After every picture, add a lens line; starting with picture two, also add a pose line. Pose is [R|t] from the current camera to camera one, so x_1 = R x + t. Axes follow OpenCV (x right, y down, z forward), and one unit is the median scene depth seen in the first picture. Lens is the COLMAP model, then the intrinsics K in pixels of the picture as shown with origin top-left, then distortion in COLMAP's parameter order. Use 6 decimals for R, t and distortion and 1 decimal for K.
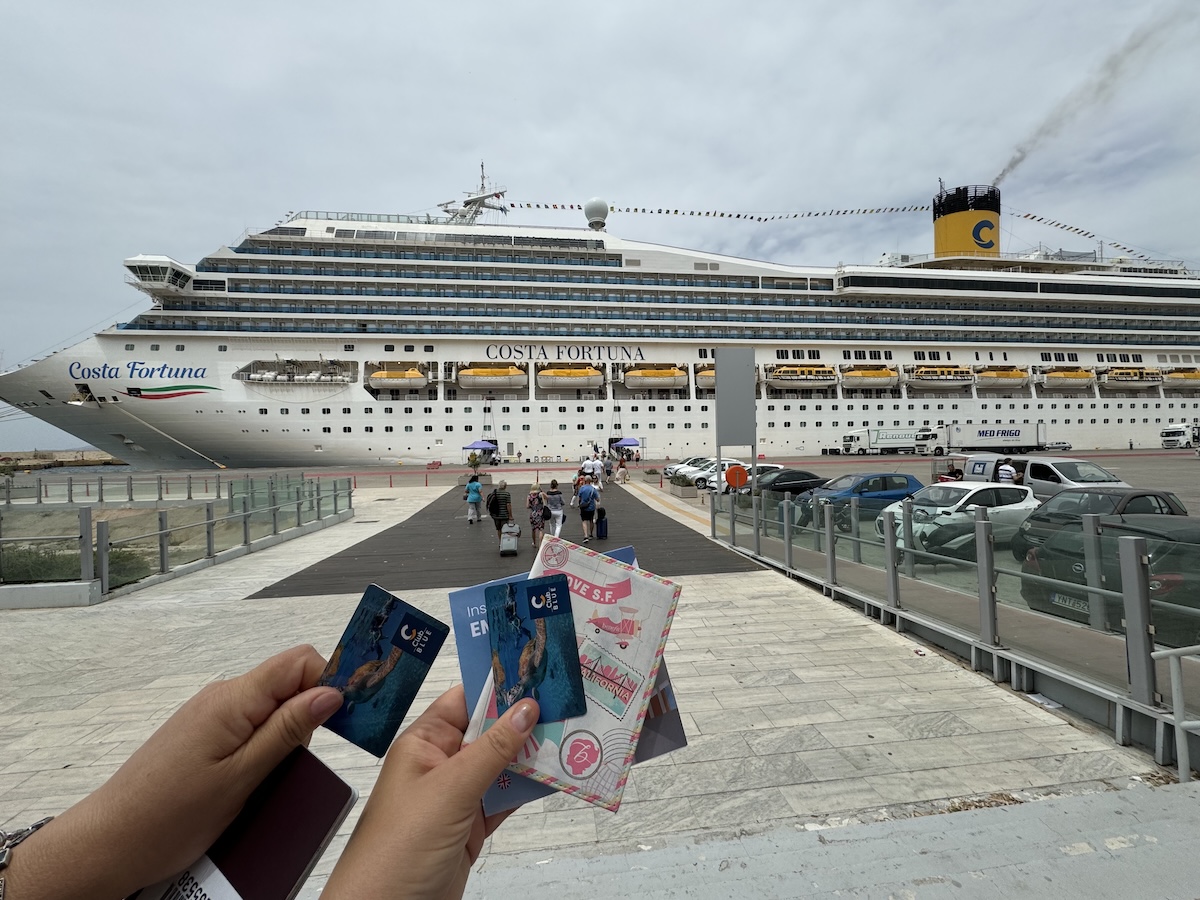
lens RADIAL K [[478.4, 0, 602.6], [0, 478.4, 450.1], [0, 0, 1]] dist [-0.002135, 0.000130]
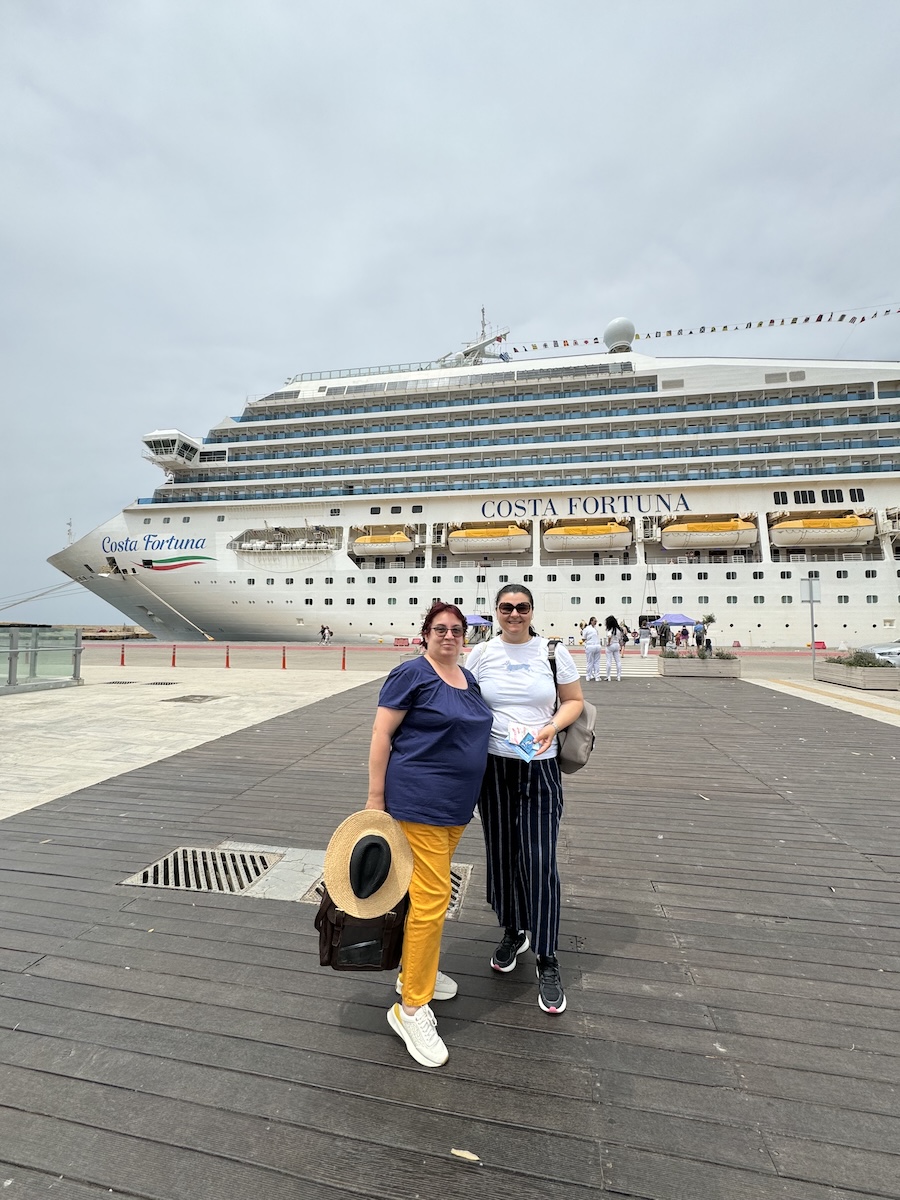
lens RADIAL K [[478.4, 0, 451.7], [0, 478.4, 600.1], [0, 0, 1]] dist [-0.002135, 0.000130]
pose [[0.952074, 0.002418, -0.305857, -0.038124], [-0.025814, 0.997036, -0.072472, 0.012897], [0.304775, 0.076894, 0.949315, 0.206716]]
